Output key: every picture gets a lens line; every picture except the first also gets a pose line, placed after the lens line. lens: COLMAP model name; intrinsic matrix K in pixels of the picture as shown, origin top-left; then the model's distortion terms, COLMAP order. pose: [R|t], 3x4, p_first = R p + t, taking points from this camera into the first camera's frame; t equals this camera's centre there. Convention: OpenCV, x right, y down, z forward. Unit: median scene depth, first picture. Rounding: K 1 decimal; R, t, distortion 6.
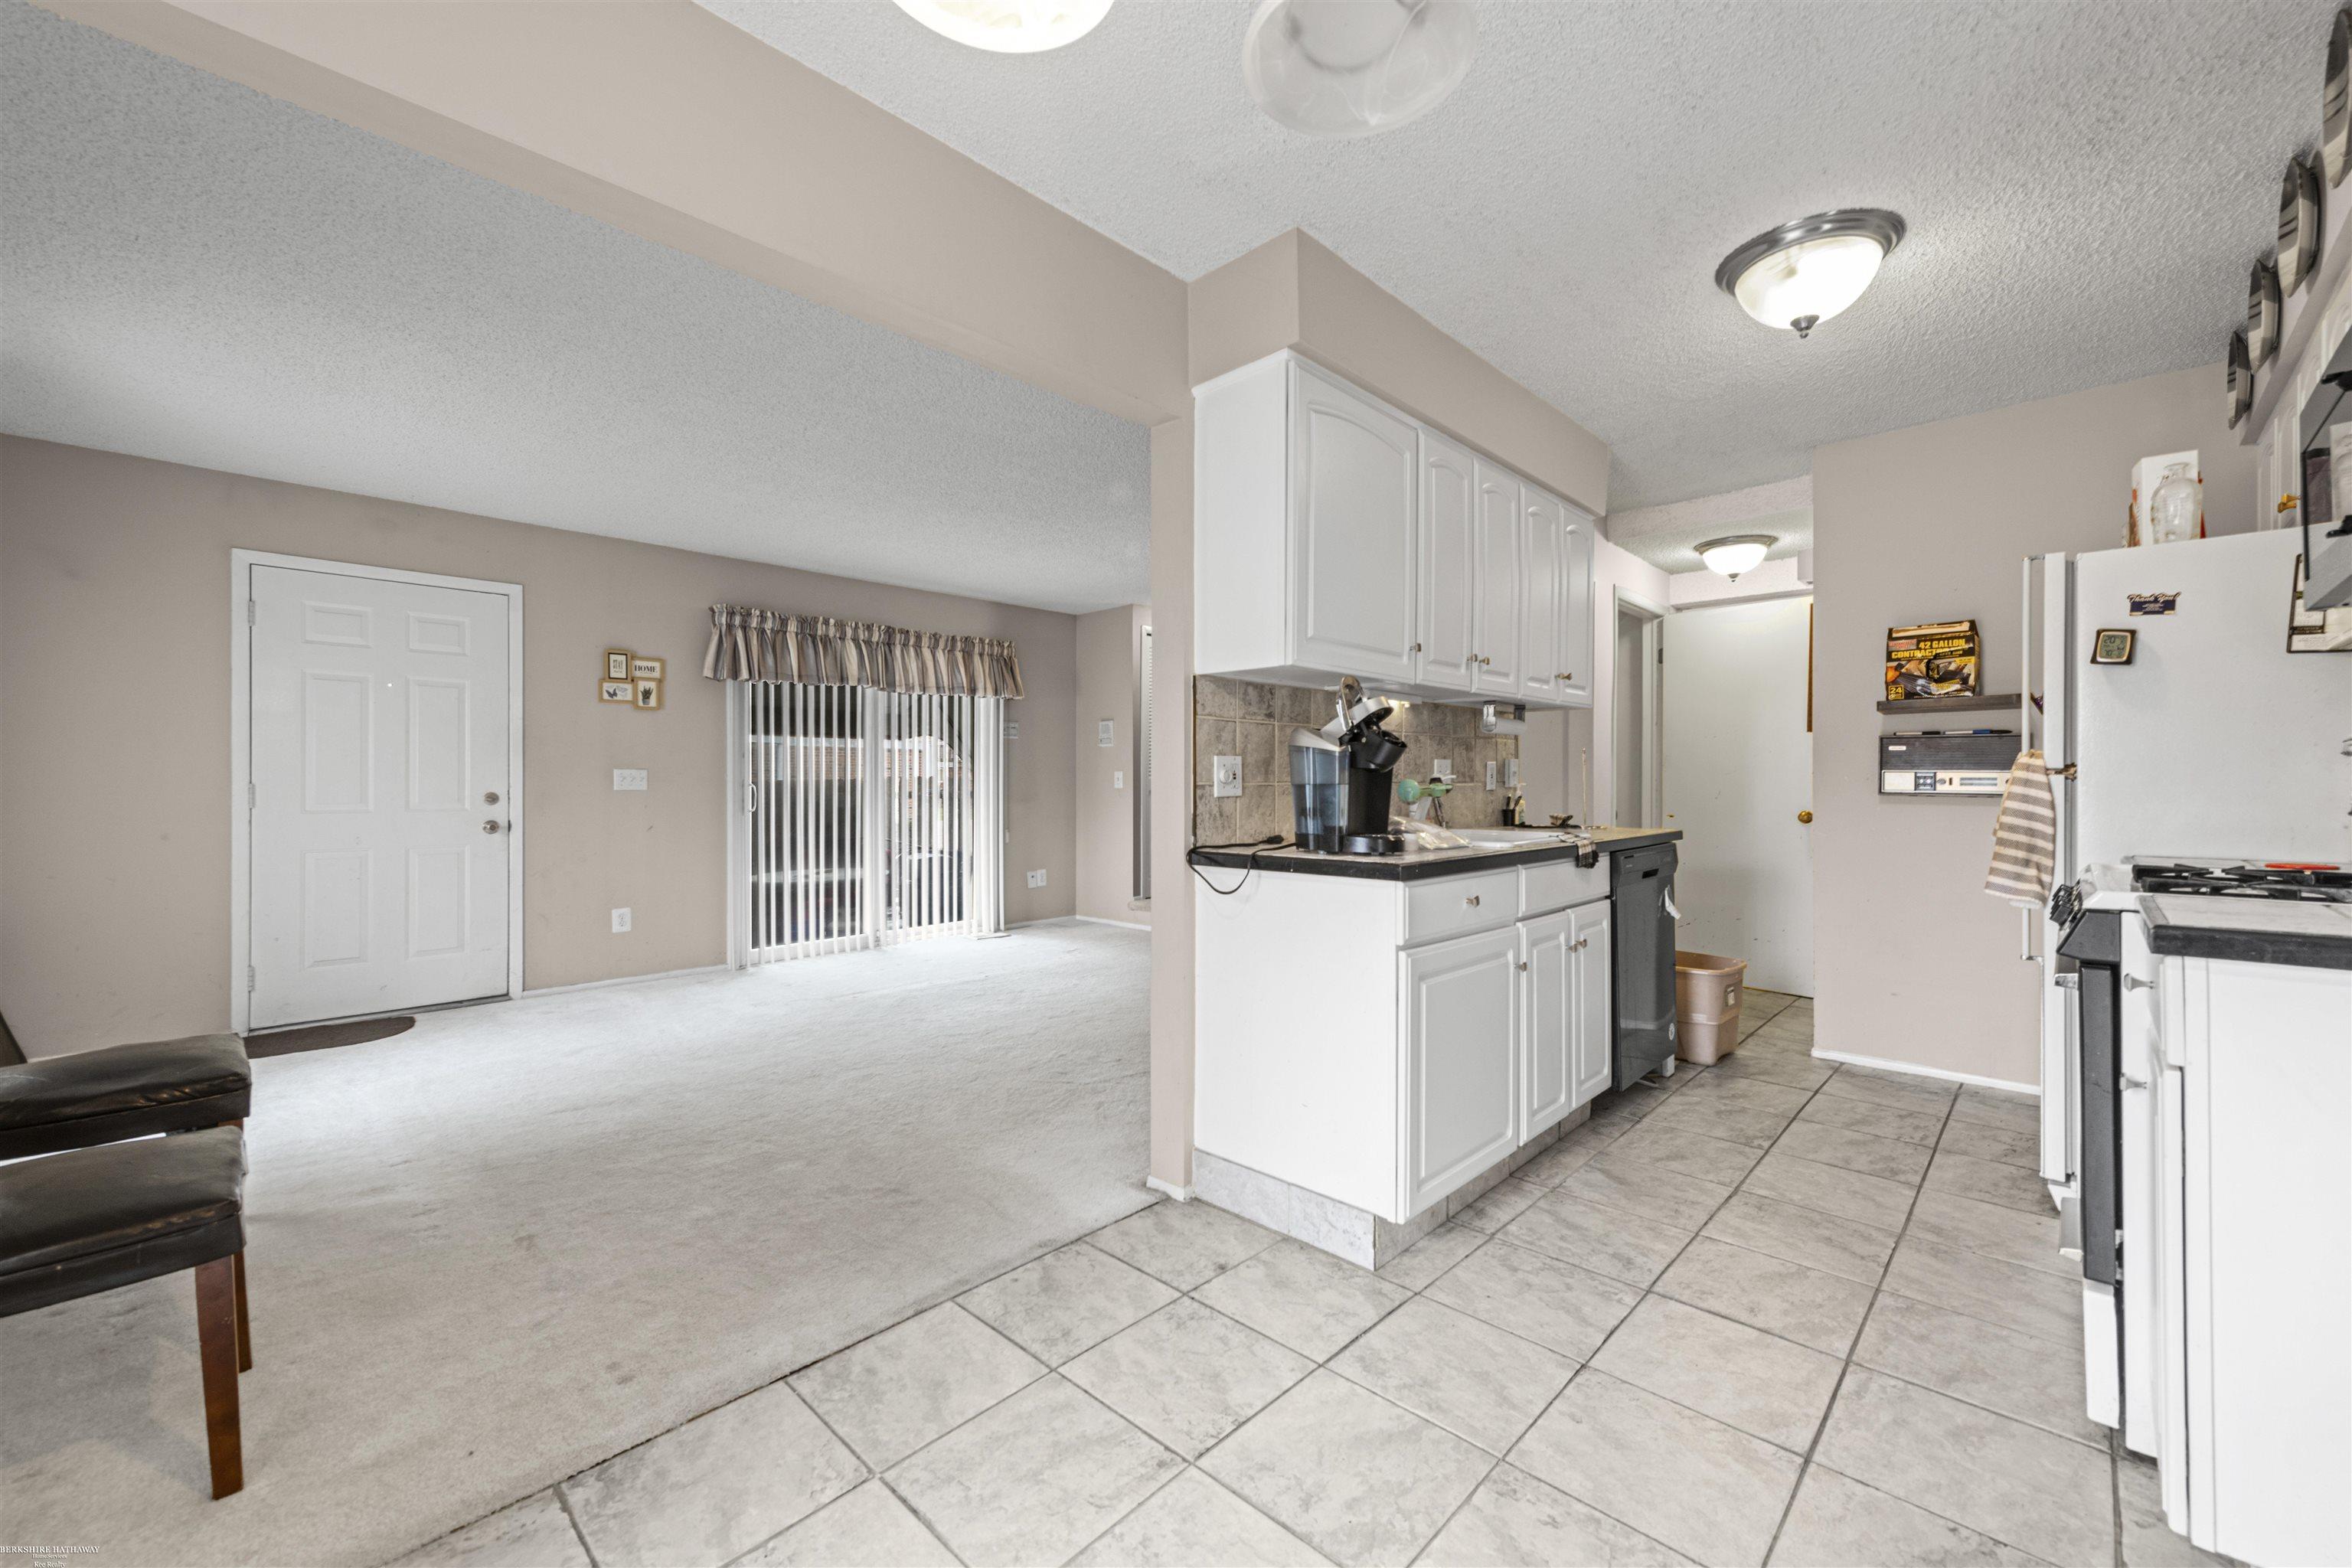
lens RADIAL K [[920.0, 0, 1184.5], [0, 920.0, 783.0], [0, 0, 1]] dist [0.014034, -0.000167]
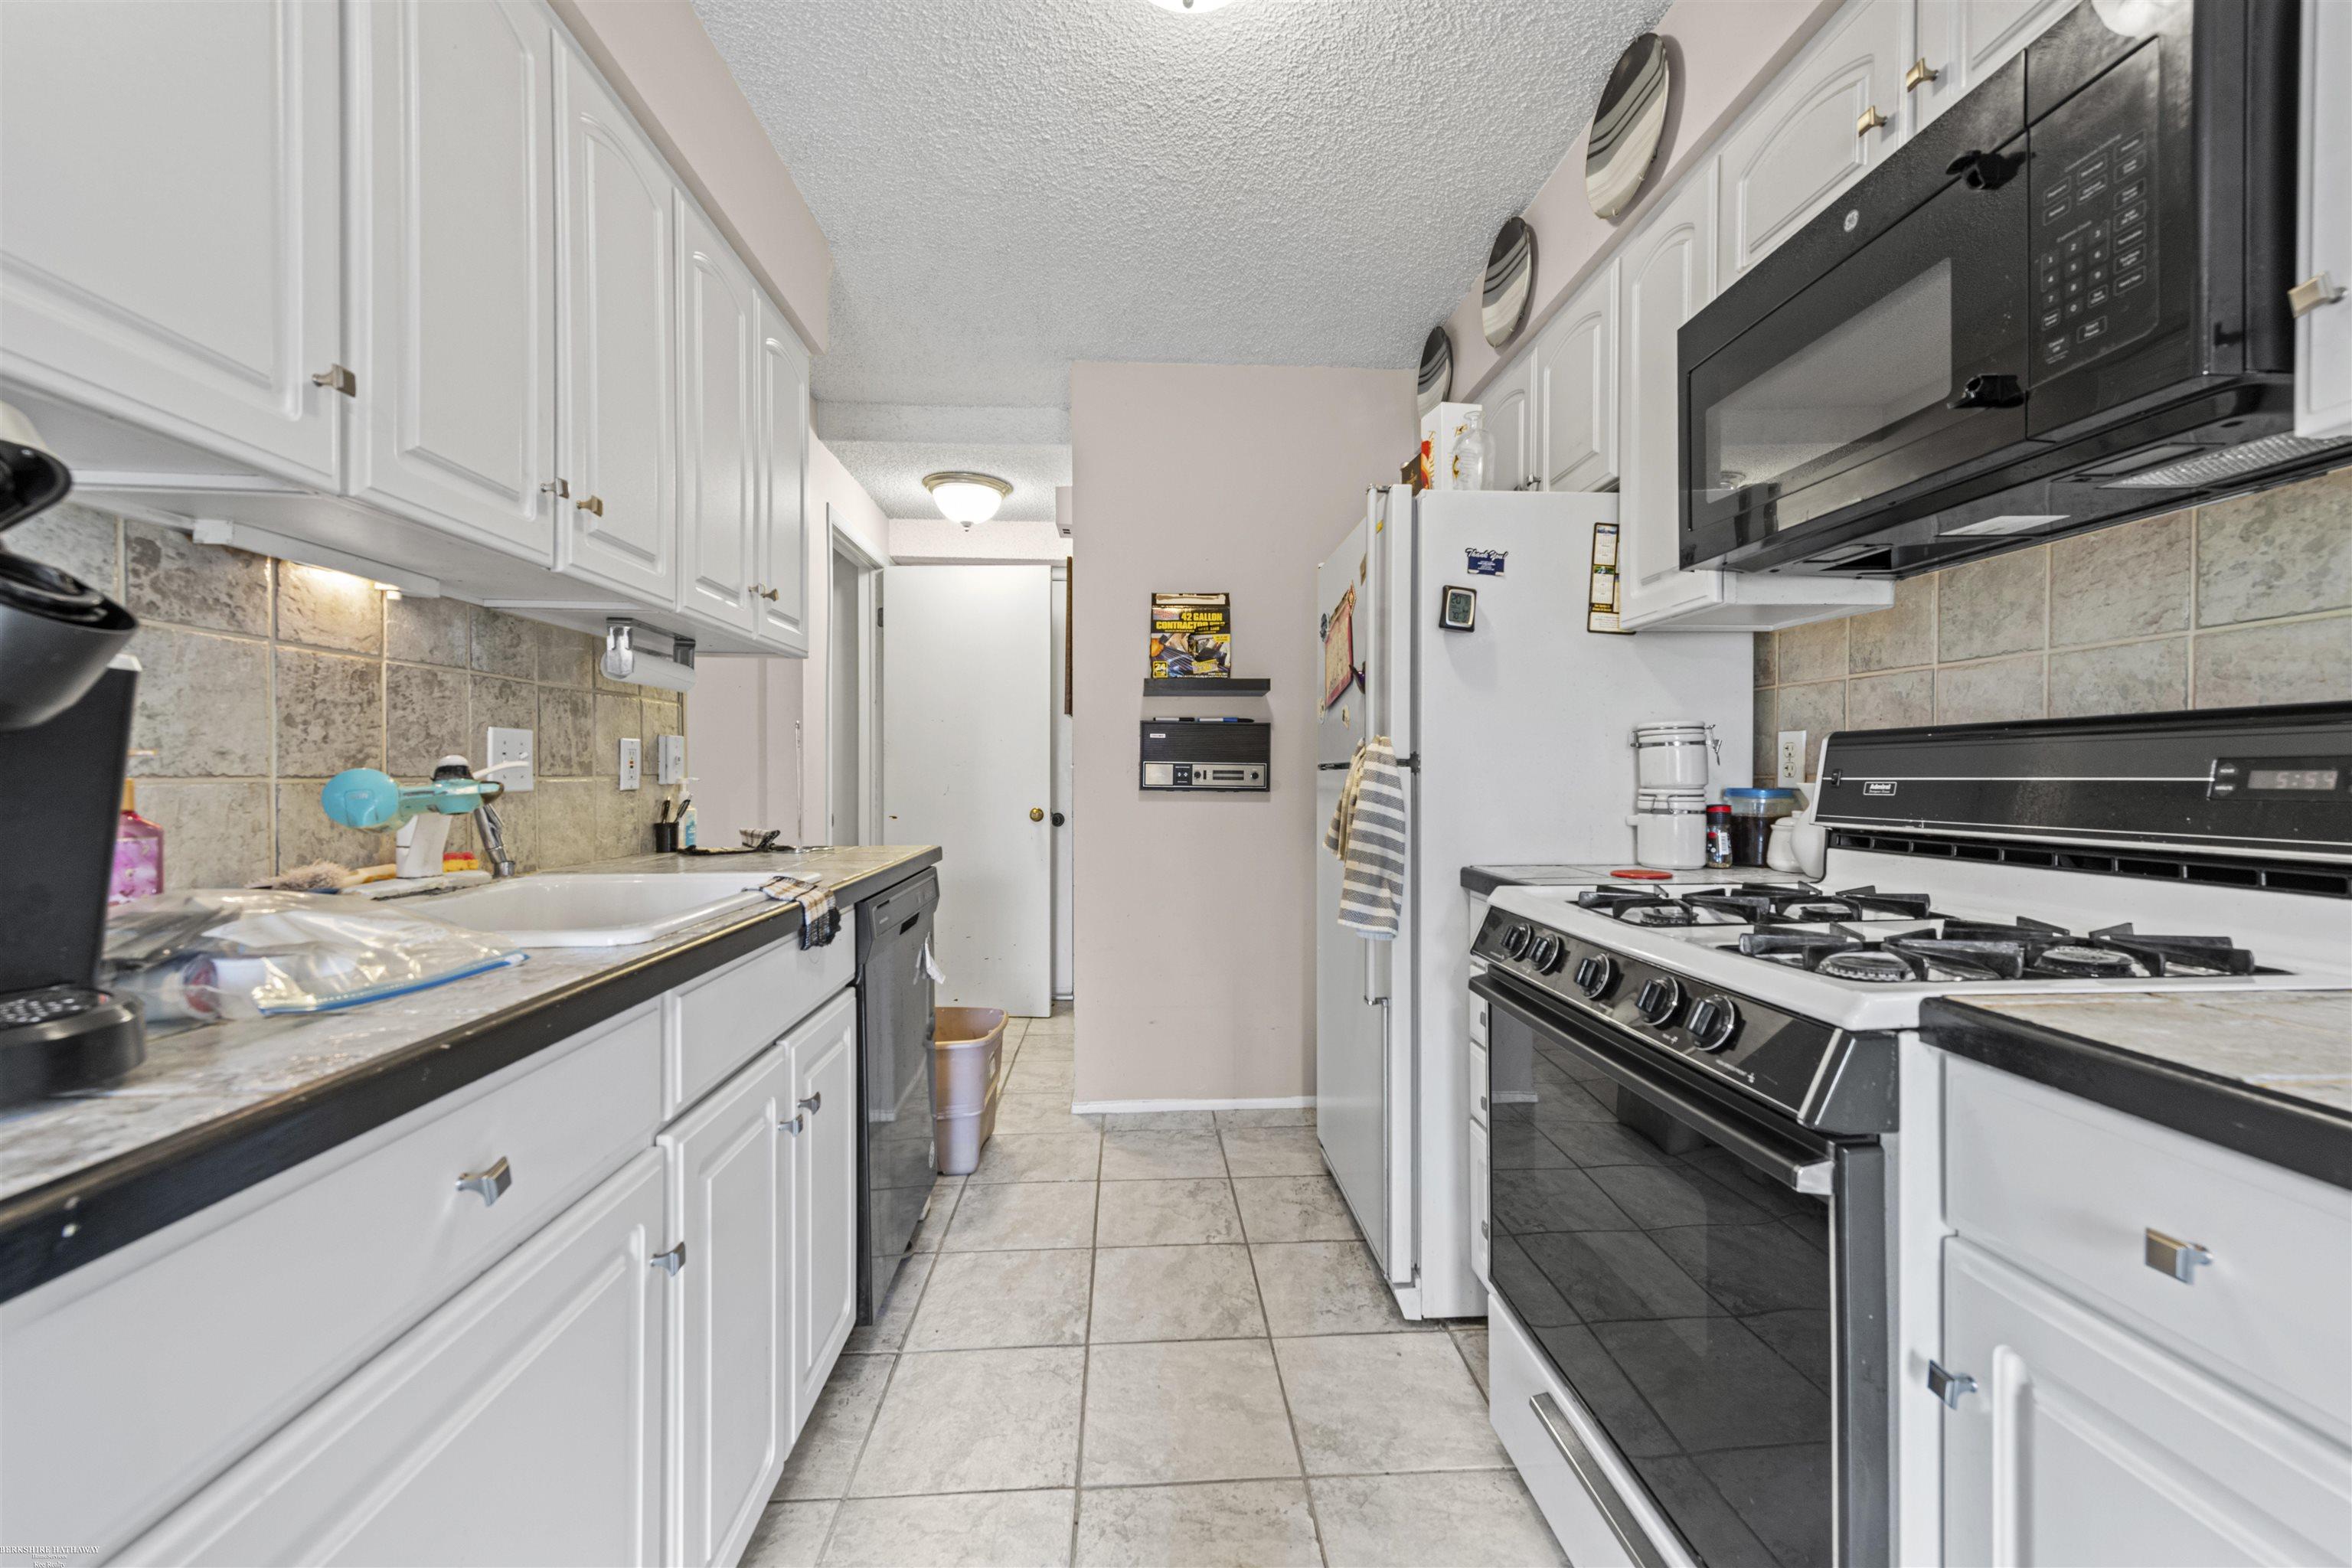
lens RADIAL K [[920.0, 0, 1184.5], [0, 920.0, 783.0], [0, 0, 1]] dist [0.014034, -0.000167]
pose [[0.674644, -0.006279, 0.738116, 0.169185], [-0.000049, 0.999963, 0.008551, -0.001415], [-0.738143, -0.005805, 0.674619, 0.436304]]
